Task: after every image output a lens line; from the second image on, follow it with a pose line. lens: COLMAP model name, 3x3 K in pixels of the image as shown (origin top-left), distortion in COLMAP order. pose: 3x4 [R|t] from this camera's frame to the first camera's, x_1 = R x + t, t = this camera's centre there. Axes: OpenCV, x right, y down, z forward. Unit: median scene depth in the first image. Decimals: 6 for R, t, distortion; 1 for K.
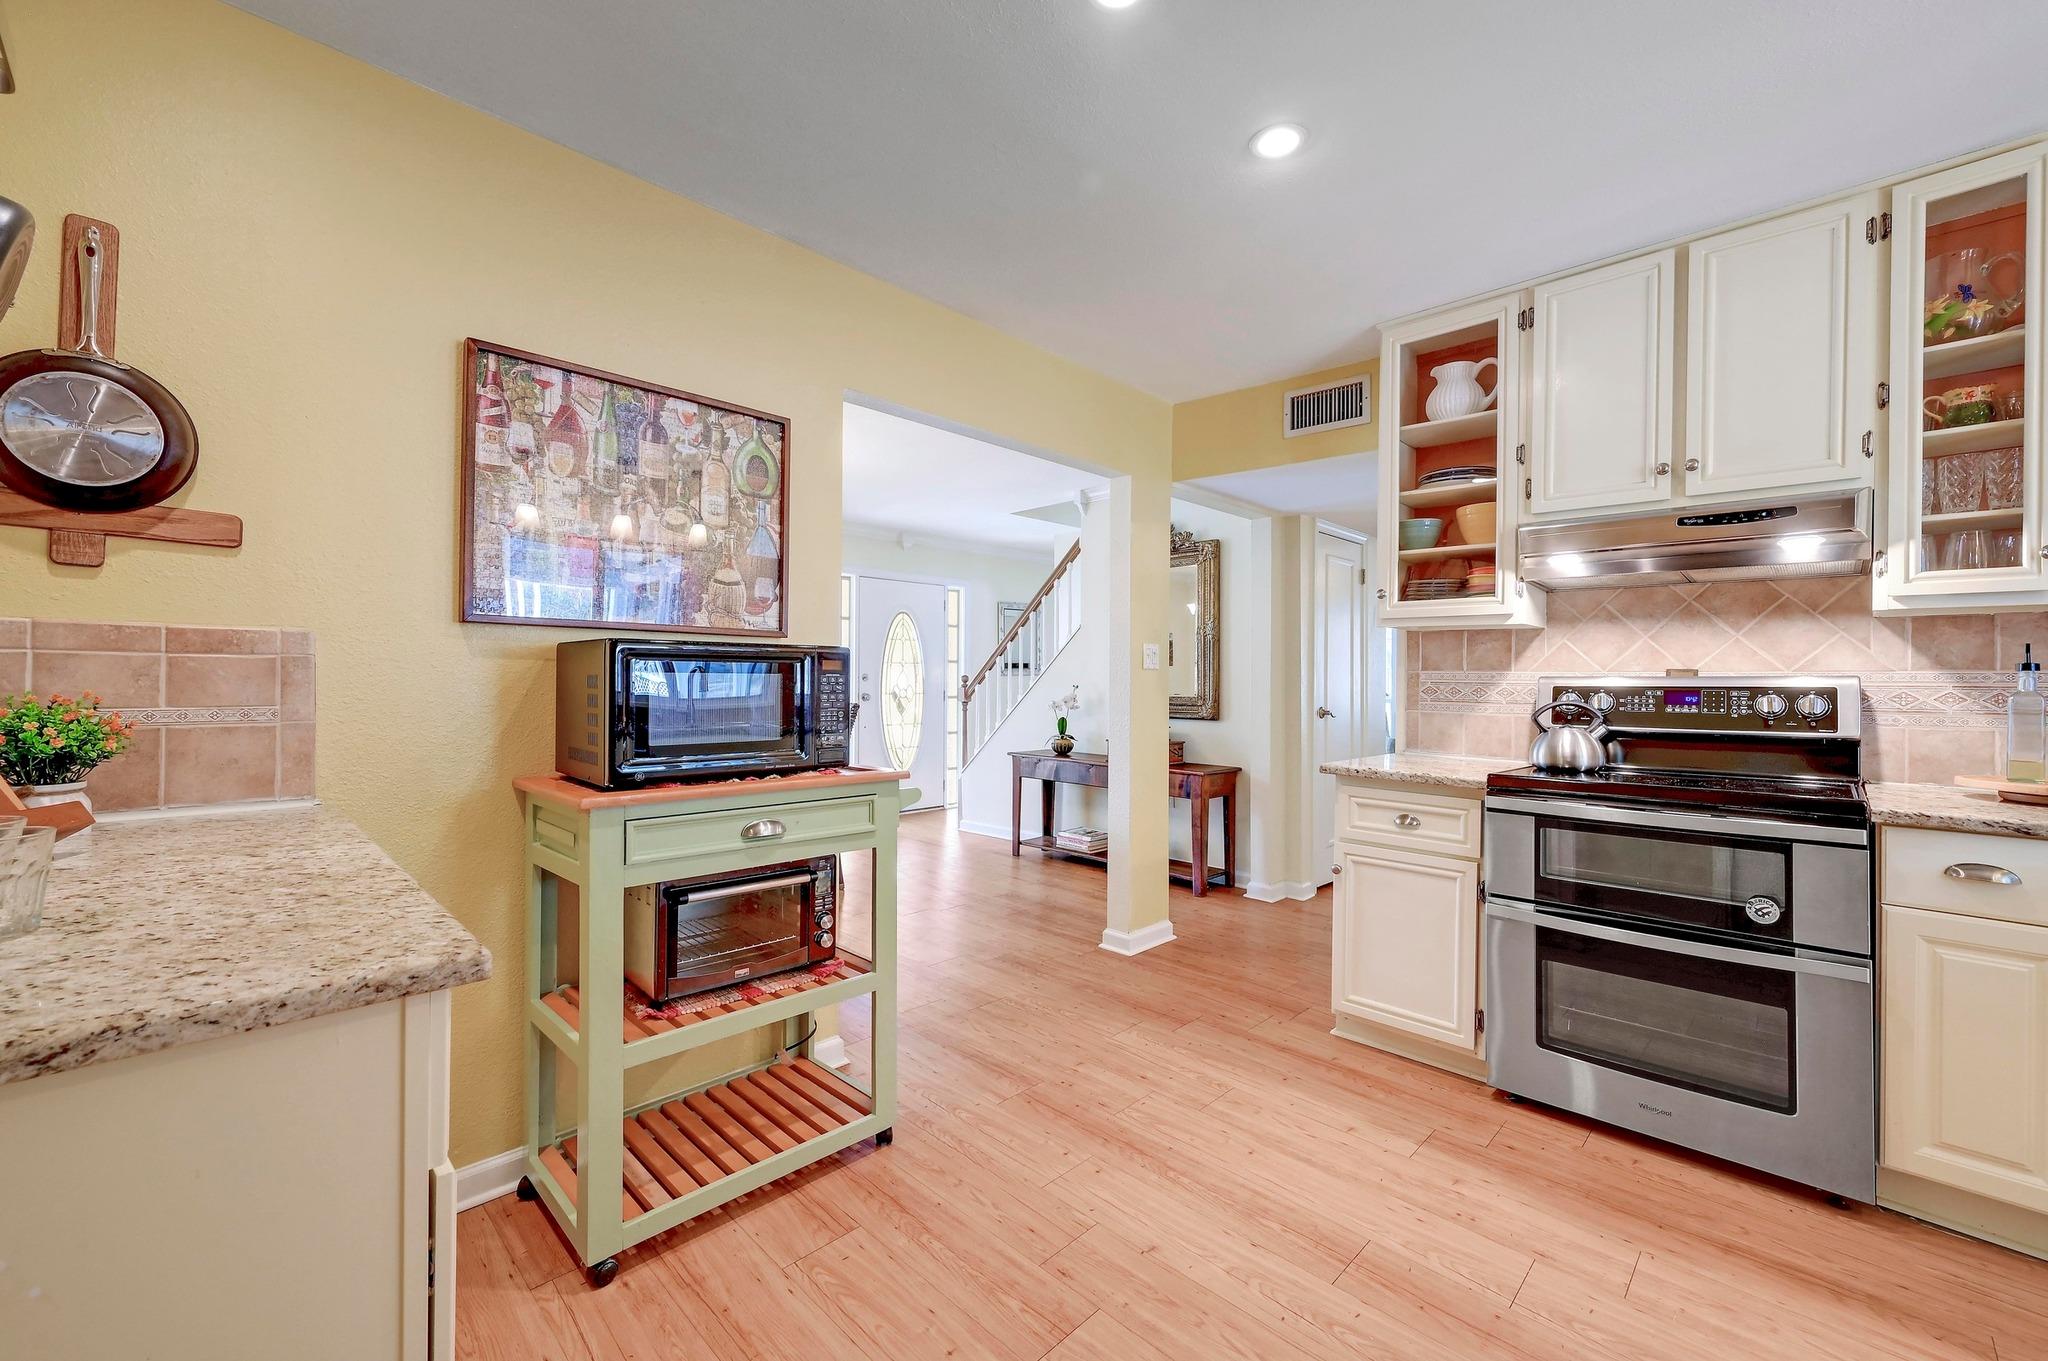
lens RADIAL K [[813.3, 0, 1038.1], [0, 813.3, 671.9], [0, 0, 1]] dist [-0.001869, -0.000502]
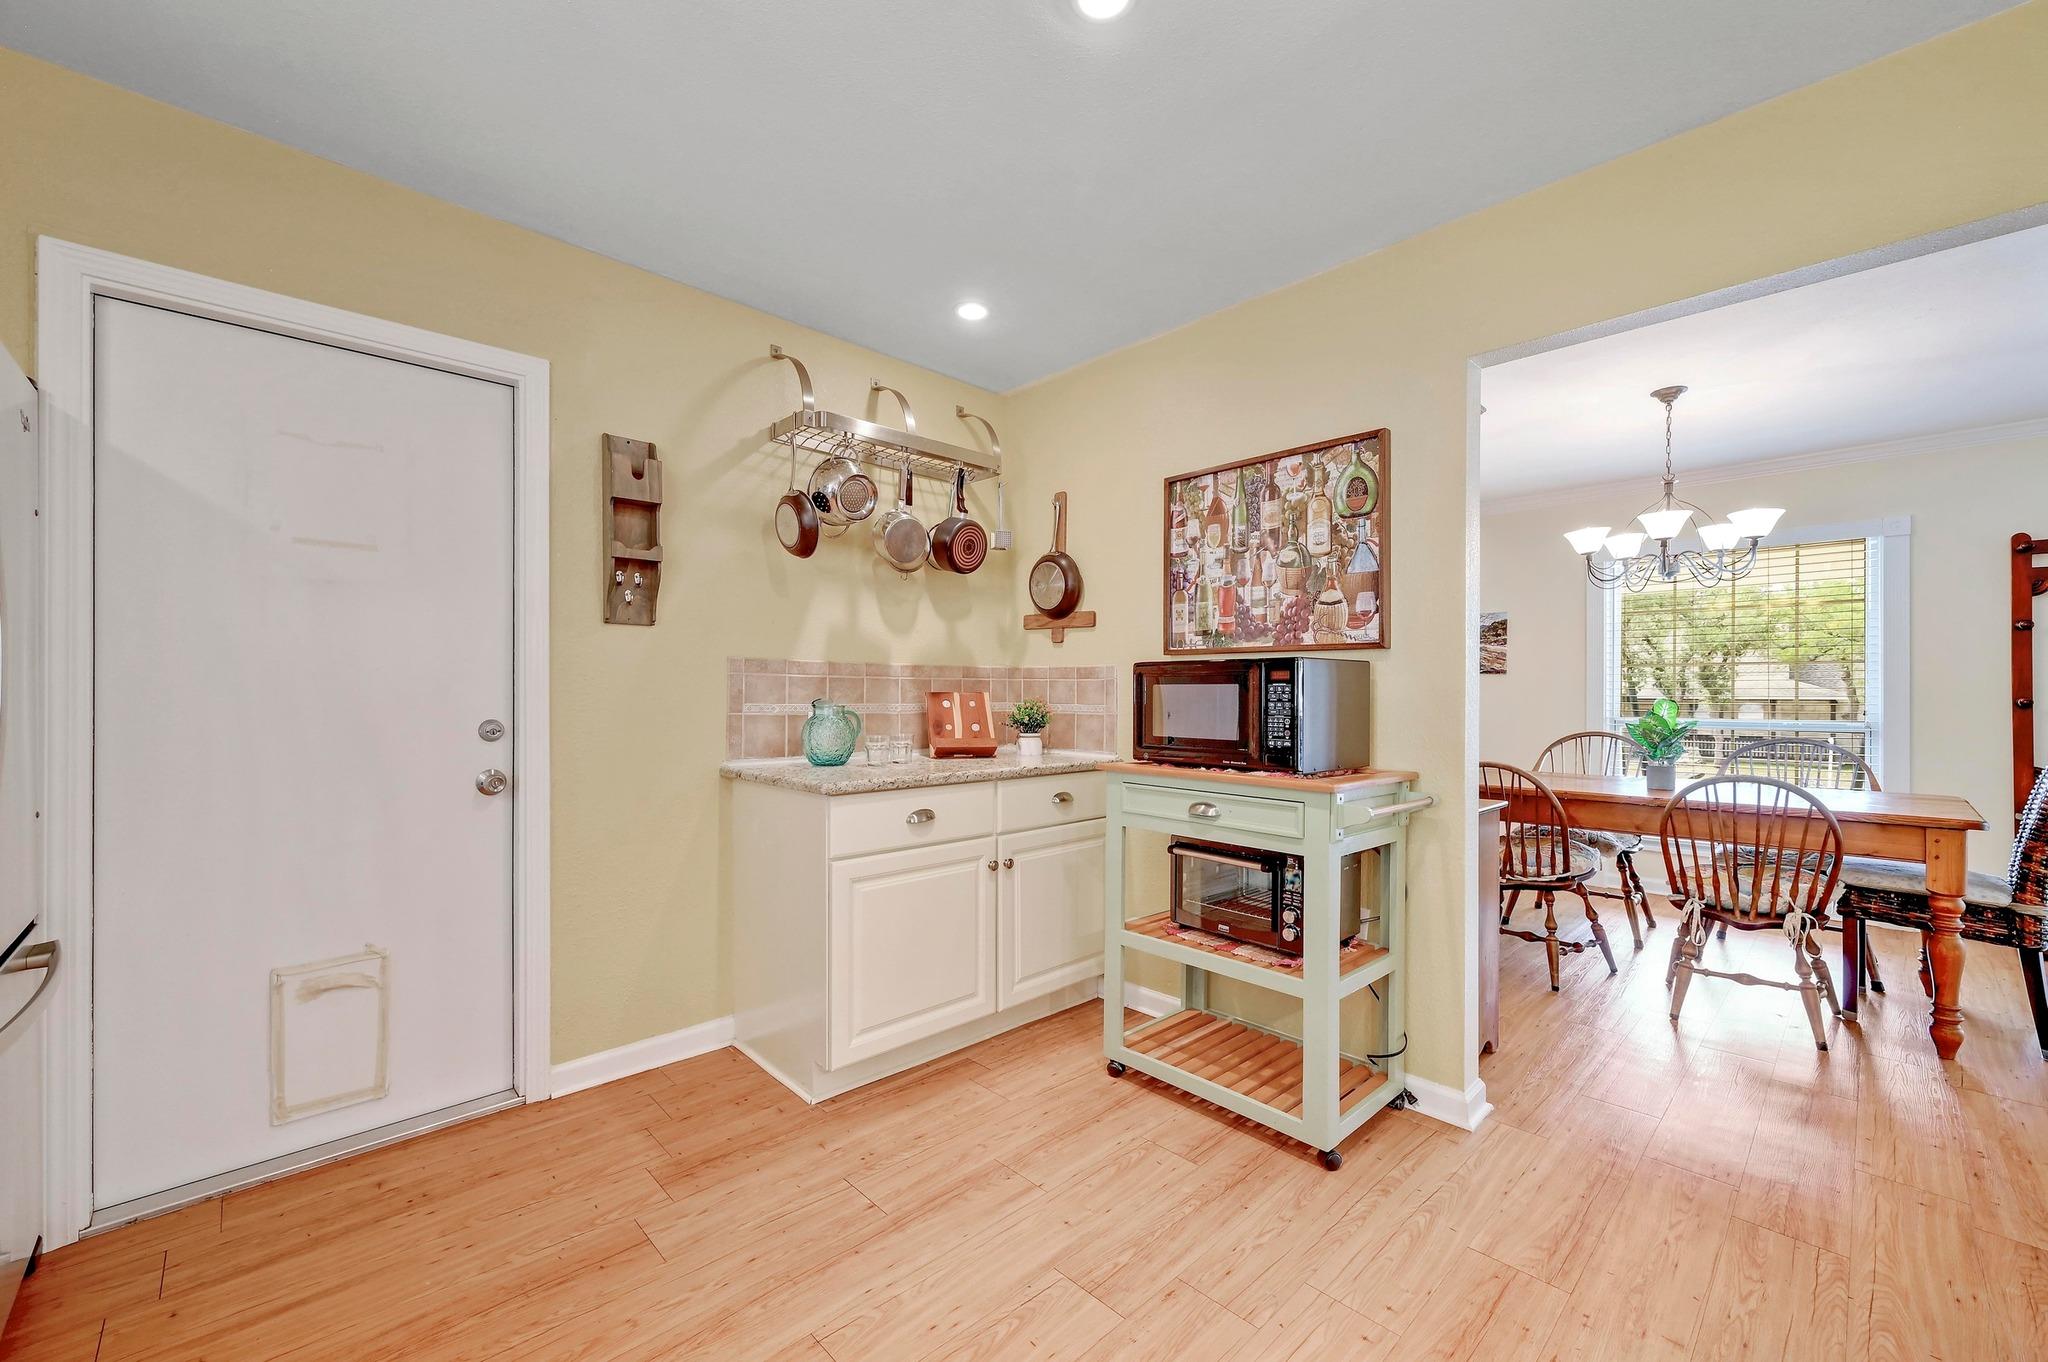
lens RADIAL K [[813.3, 0, 1024.7], [0, 813.3, 686.4], [0, 0, 1]] dist [-0.001869, -0.000502]
pose [[-0.034352, -0.013918, -0.999313, 0.742801], [0.005929, 0.999883, -0.014129, 0.017481], [0.999392, -0.006410, -0.034265, 0.629118]]
